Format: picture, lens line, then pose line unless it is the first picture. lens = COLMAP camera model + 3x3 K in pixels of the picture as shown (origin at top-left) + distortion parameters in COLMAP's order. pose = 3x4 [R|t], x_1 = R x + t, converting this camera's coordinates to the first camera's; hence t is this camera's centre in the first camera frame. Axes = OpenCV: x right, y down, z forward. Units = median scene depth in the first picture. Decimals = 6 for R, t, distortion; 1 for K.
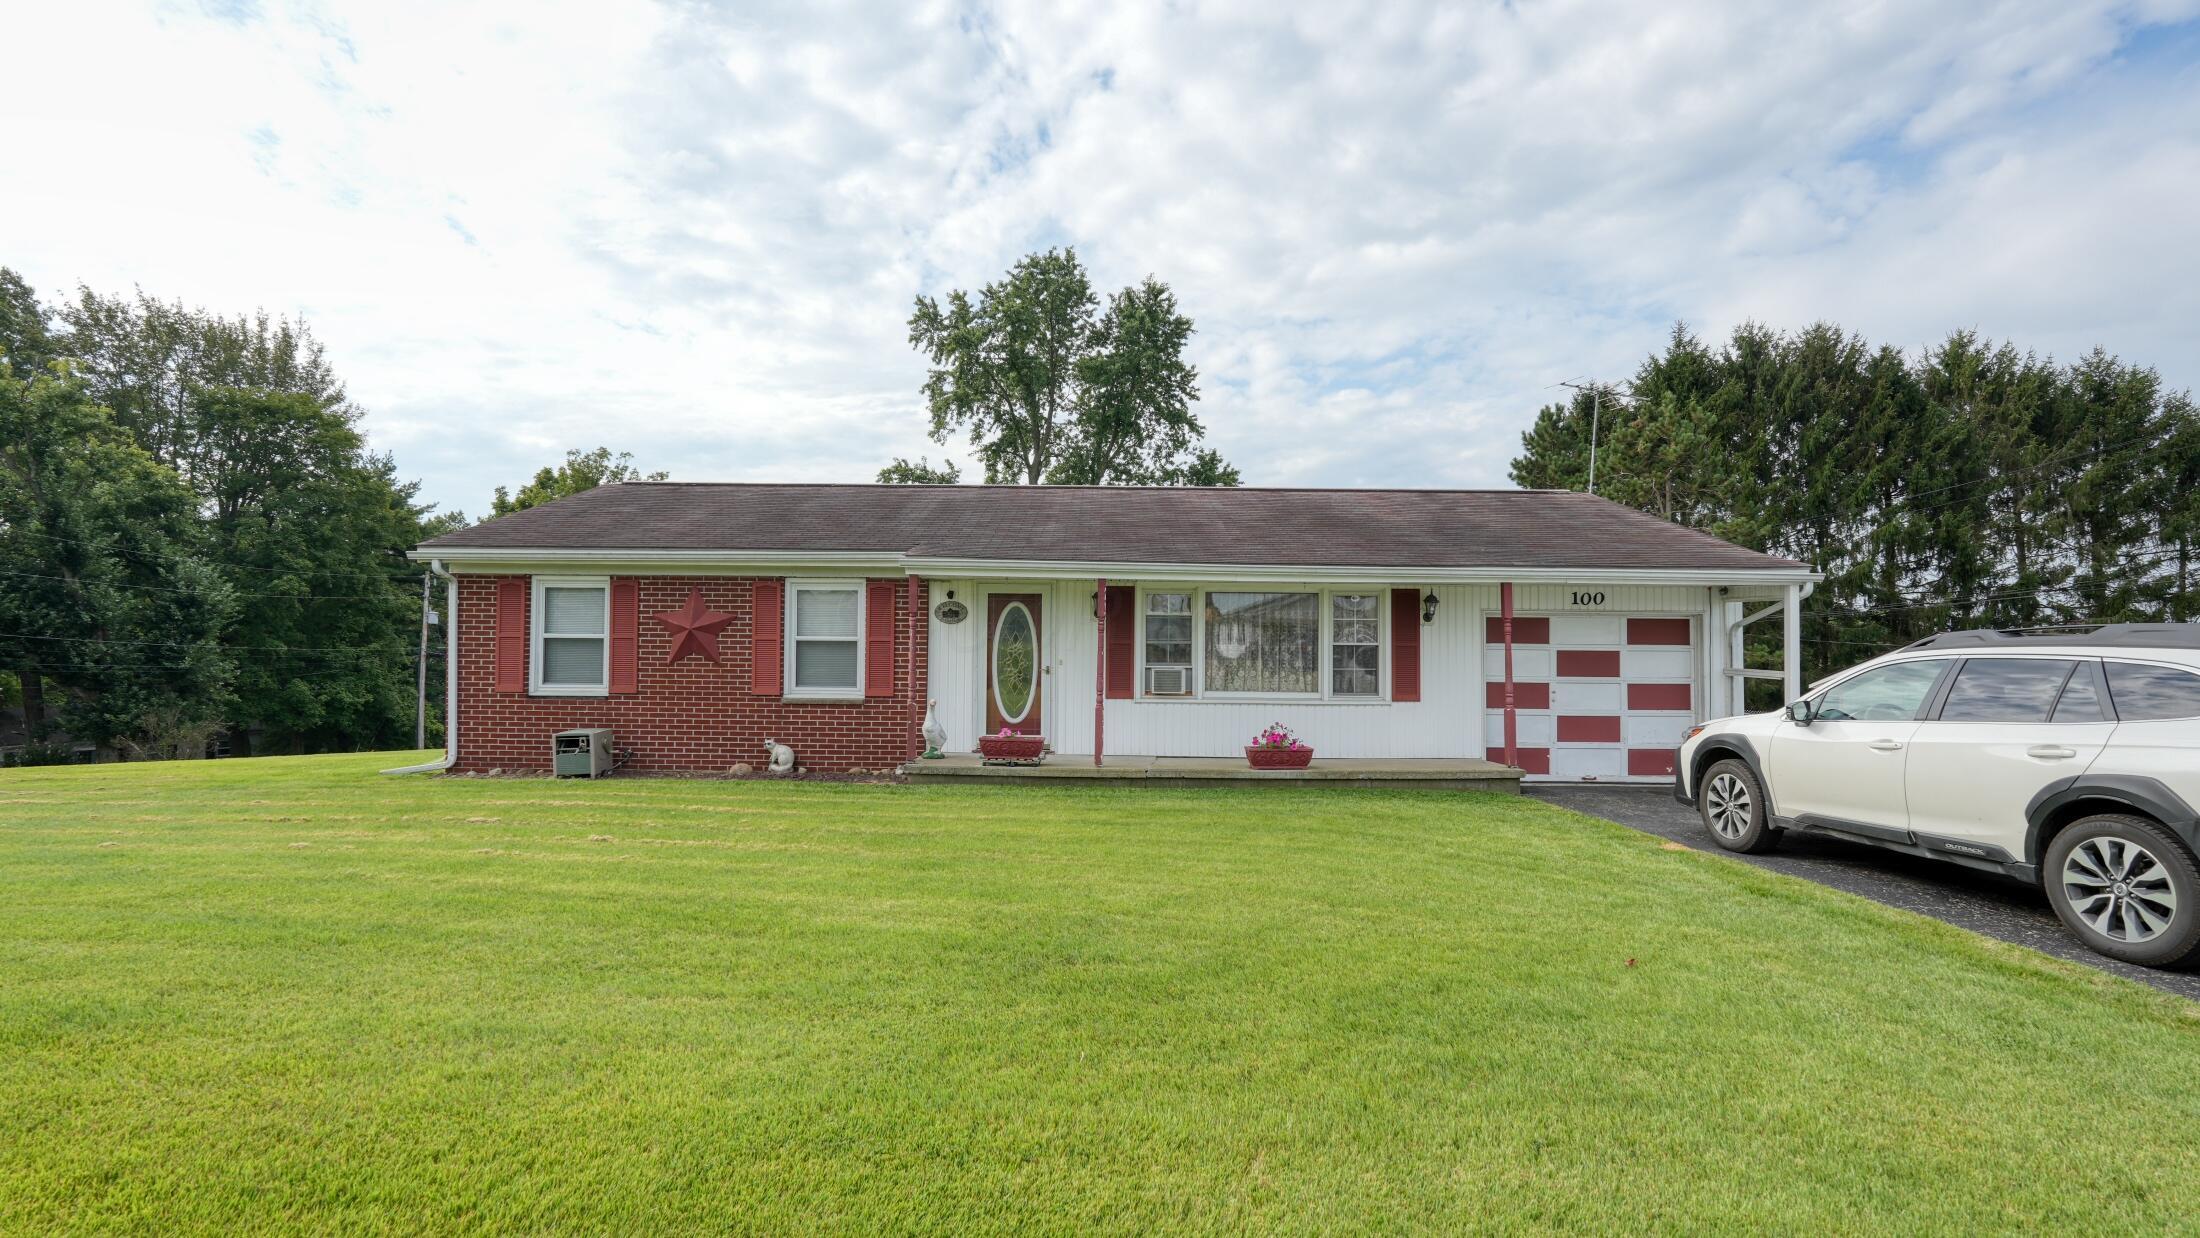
lens RADIAL K [[961.7, 0, 1098.5], [0, 961.7, 620.1], [0, 0, 1]] dist [-0.015622, 0.007813]
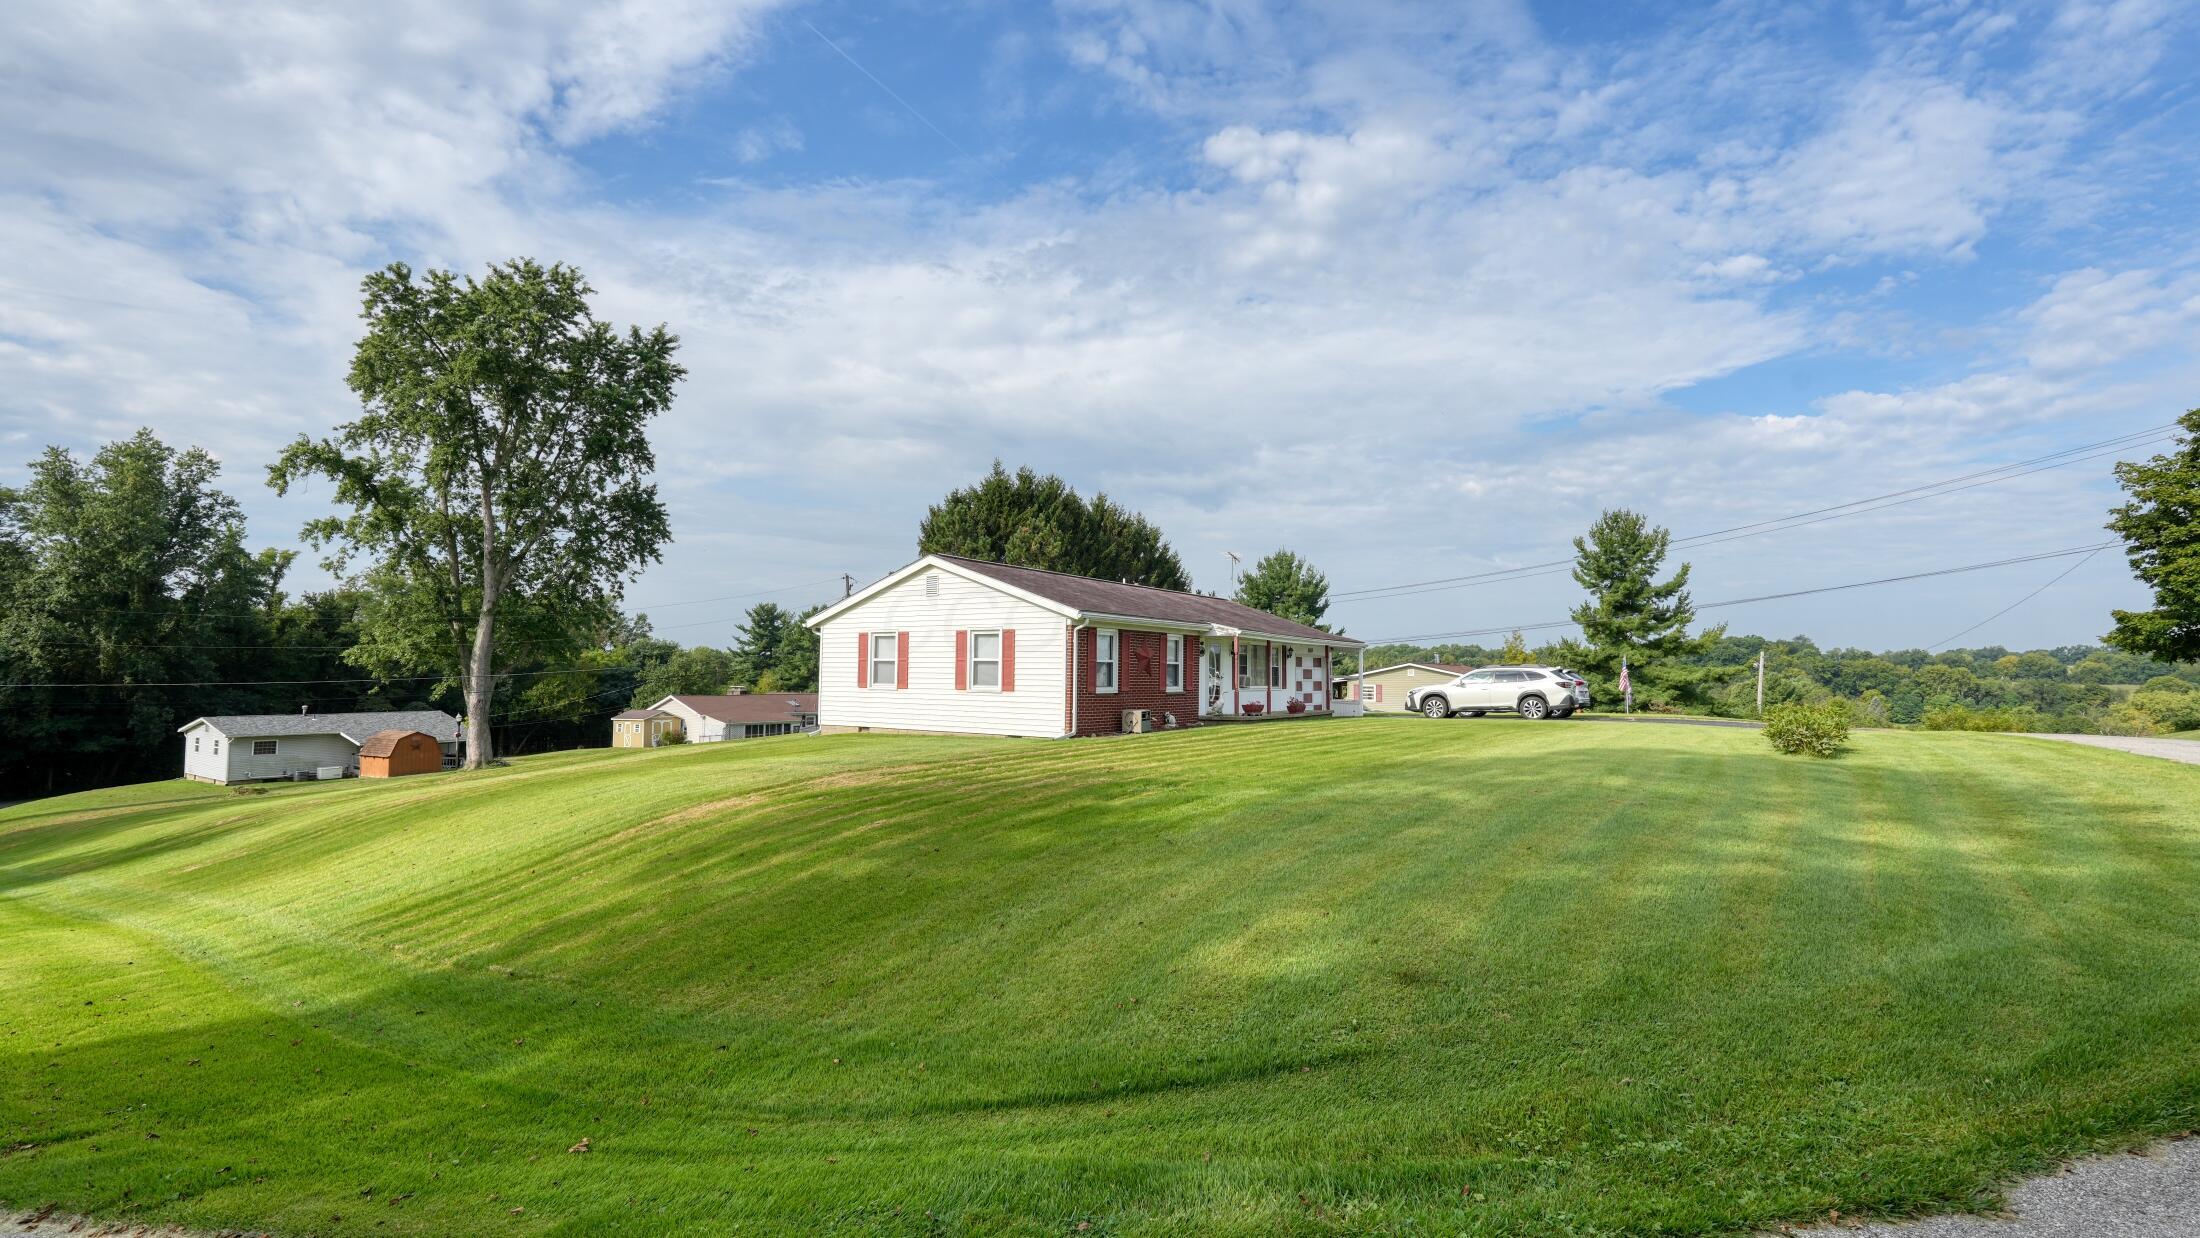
lens RADIAL K [[961.7, 0, 1098.5], [0, 961.7, 620.1], [0, 0, 1]] dist [-0.015622, 0.007813]
pose [[0.554709, 0.043685, 0.830897, -2.111533], [-0.026562, 0.999041, -0.034793, 0.002444], [-0.831621, -0.002771, 0.555337, -0.025239]]
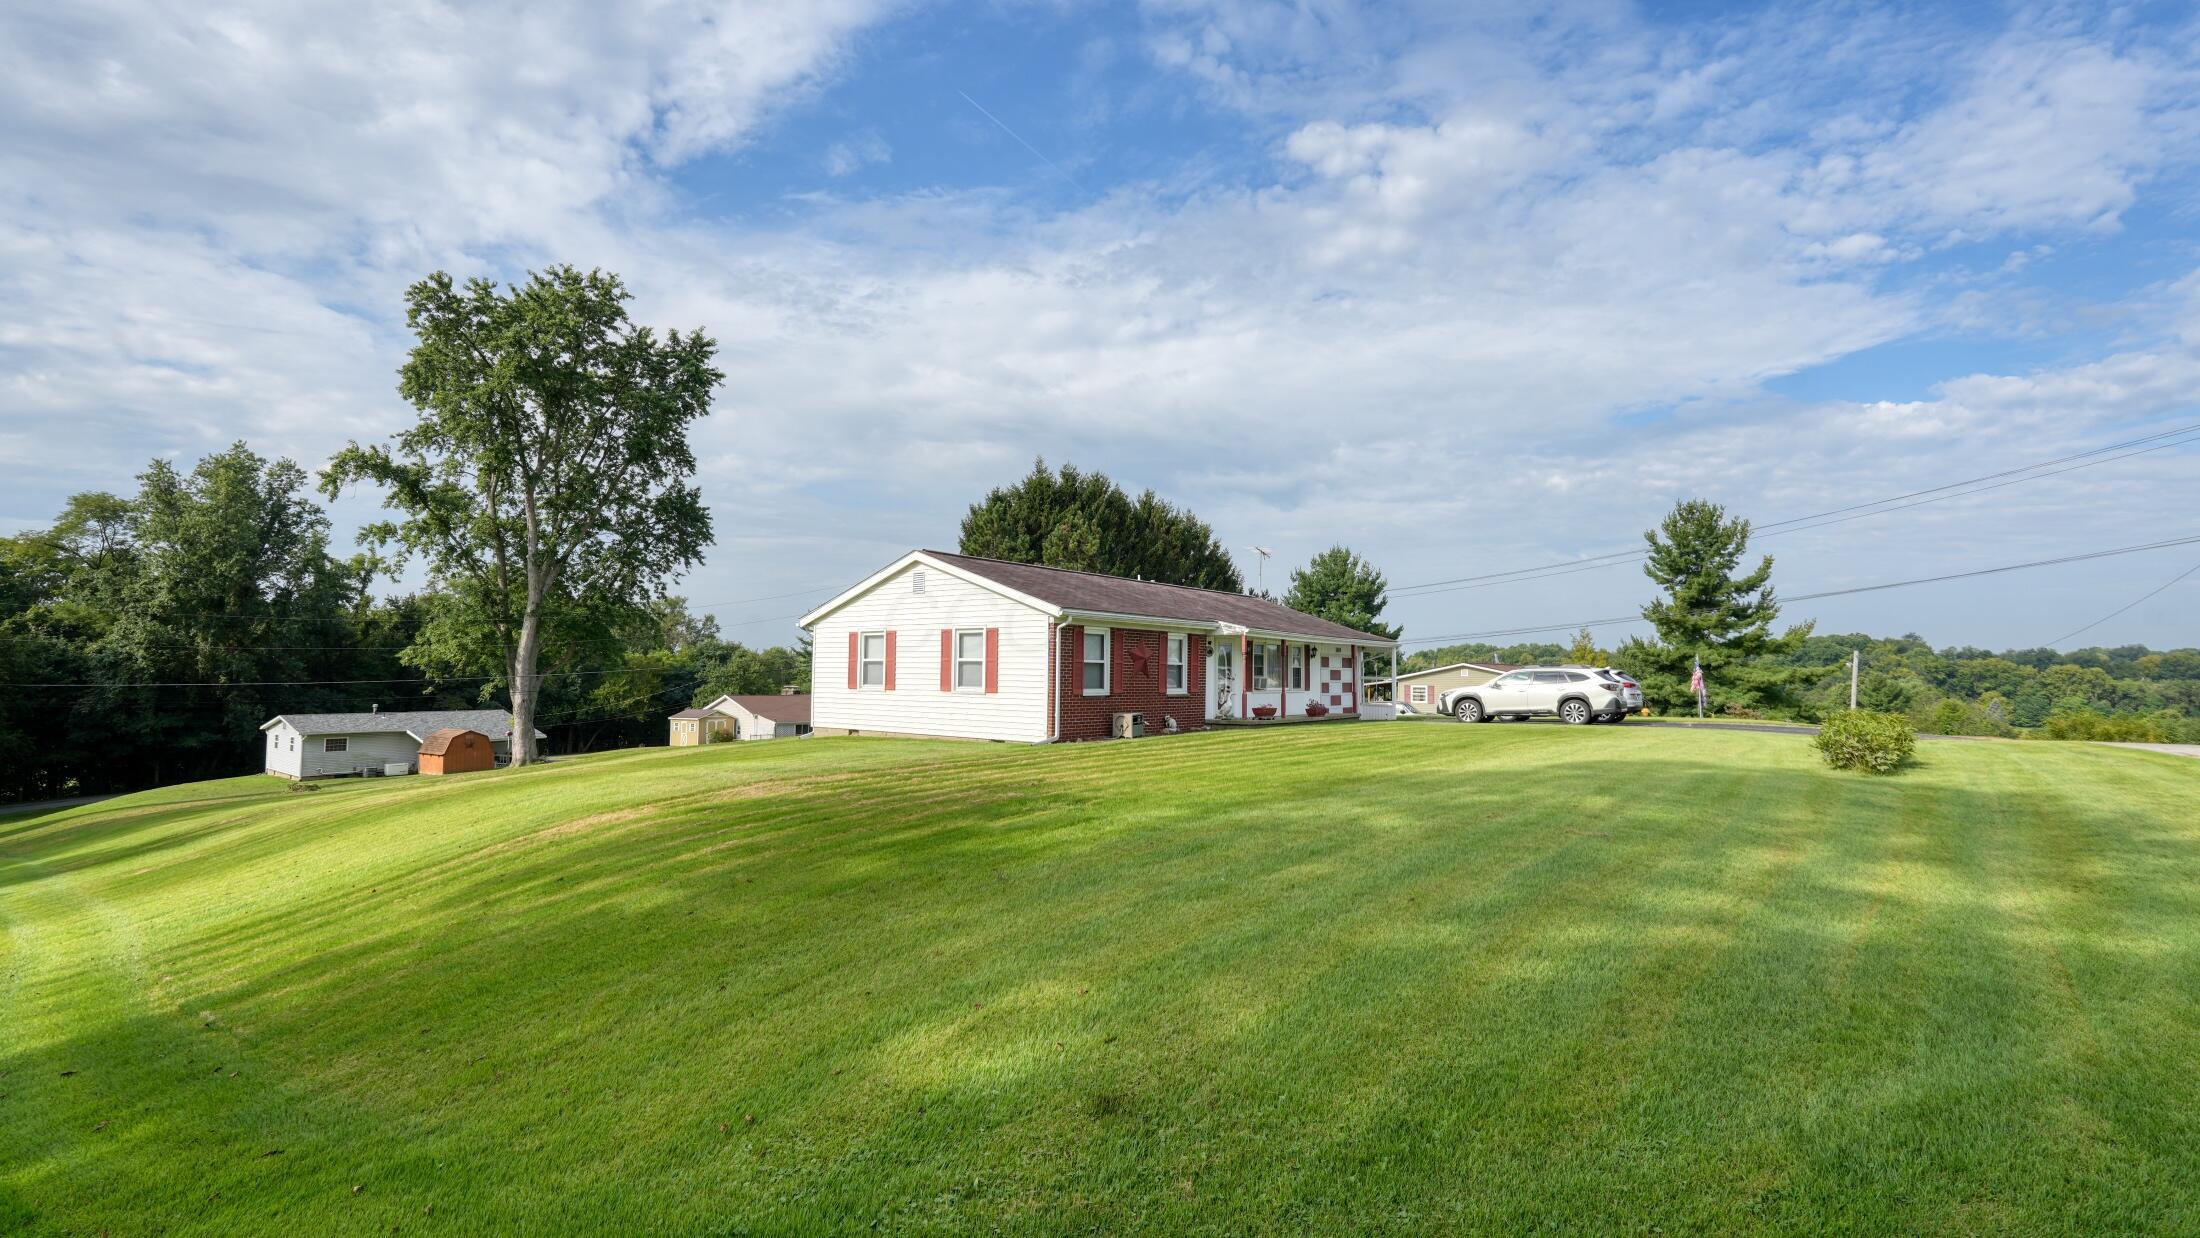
lens RADIAL K [[951.0, 0, 1108.2], [0, 951.0, 632.7], [0, 0, 1]] dist [-0.014904, 0.007226]
pose [[0.615586, 0.031265, 0.787450, -1.899168], [-0.025451, 0.999480, -0.019787, -0.002463], [-0.787659, -0.007860, 0.616061, -0.096224]]
